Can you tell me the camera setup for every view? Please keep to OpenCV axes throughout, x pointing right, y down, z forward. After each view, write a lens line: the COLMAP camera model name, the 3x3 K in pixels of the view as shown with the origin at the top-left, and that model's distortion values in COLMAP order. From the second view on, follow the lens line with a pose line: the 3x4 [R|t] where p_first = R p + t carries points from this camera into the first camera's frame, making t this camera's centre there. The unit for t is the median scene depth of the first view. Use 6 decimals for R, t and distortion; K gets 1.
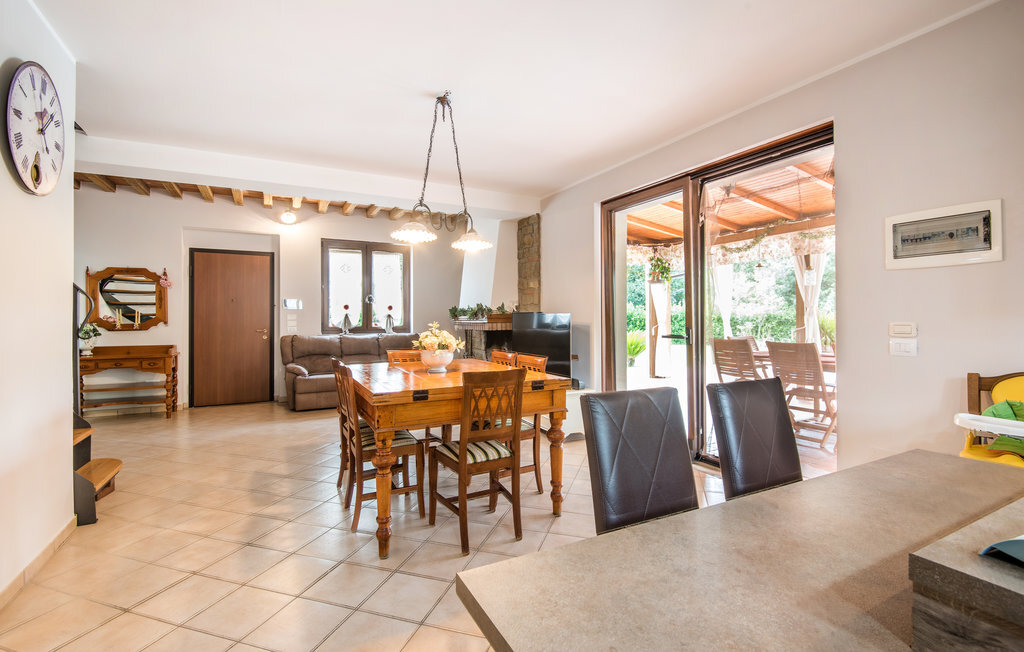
lens RADIAL K [[451.0, 0, 512.0], [0, 451.0, 326.0], [0, 0, 1]] dist [0.000954, -0.000013]
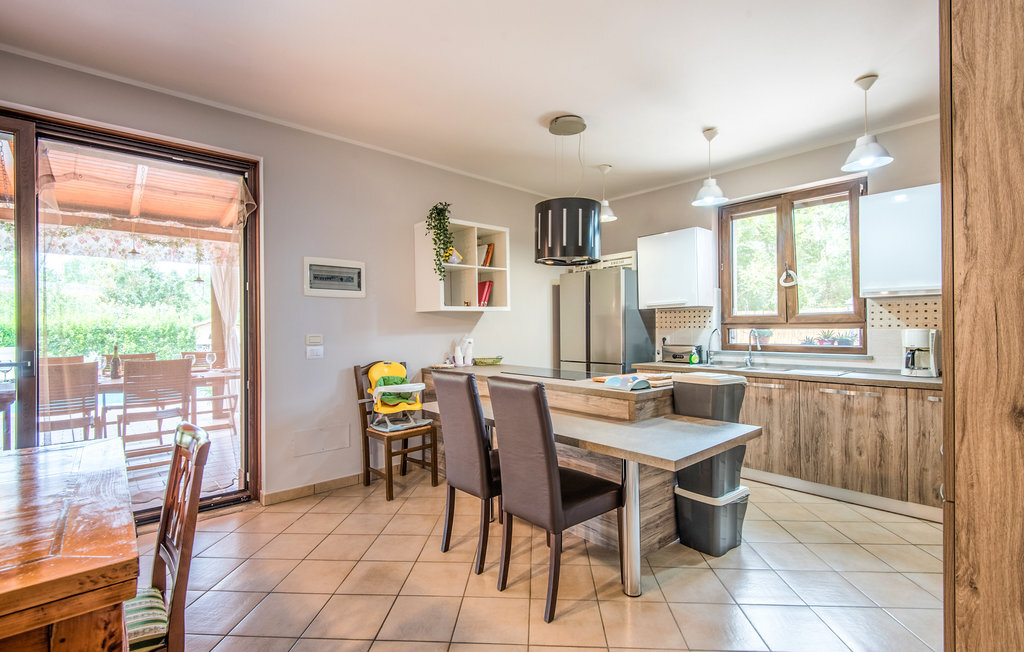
lens RADIAL K [[459.7, 0, 504.3], [0, 459.7, 328.7], [0, 0, 1]] dist [-0.000344, -0.000634]
pose [[-0.248271, 0.005589, 0.968675, -0.673700], [0.025487, 0.999675, 0.000765, -0.012556], [-0.968355, 0.024879, -0.248333, 0.783472]]
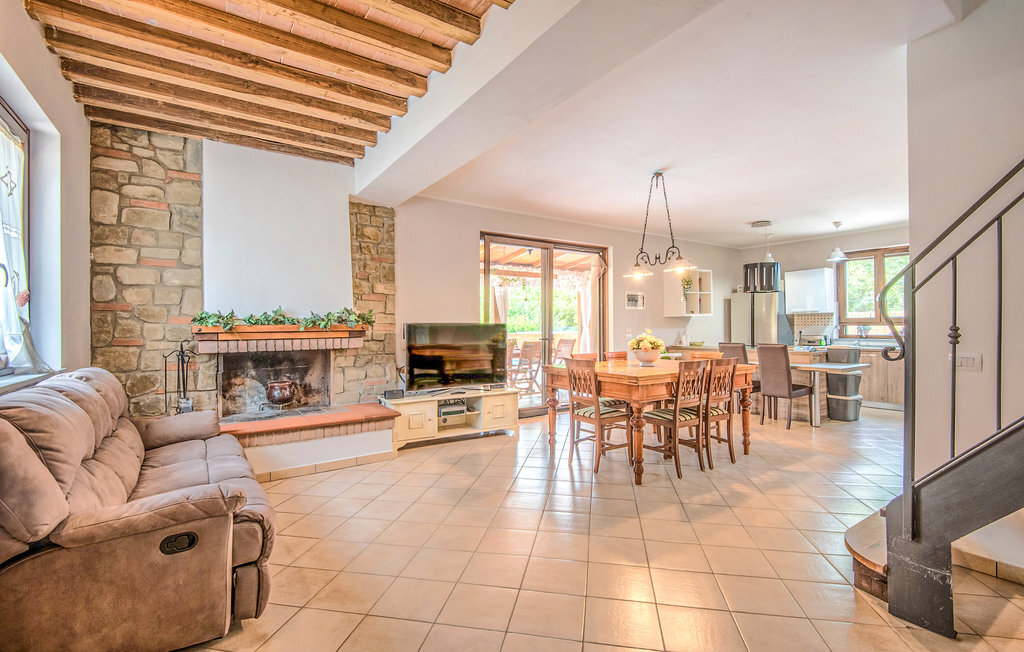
lens RADIAL K [[459.7, 0, 504.3], [0, 459.7, 328.7], [0, 0, 1]] dist [-0.000344, -0.000634]
pose [[-0.112922, -0.000244, 0.993604, -3.495354], [0.024412, 0.999697, 0.003020, -0.060895], [-0.993304, 0.024597, -0.112882, 3.678419]]
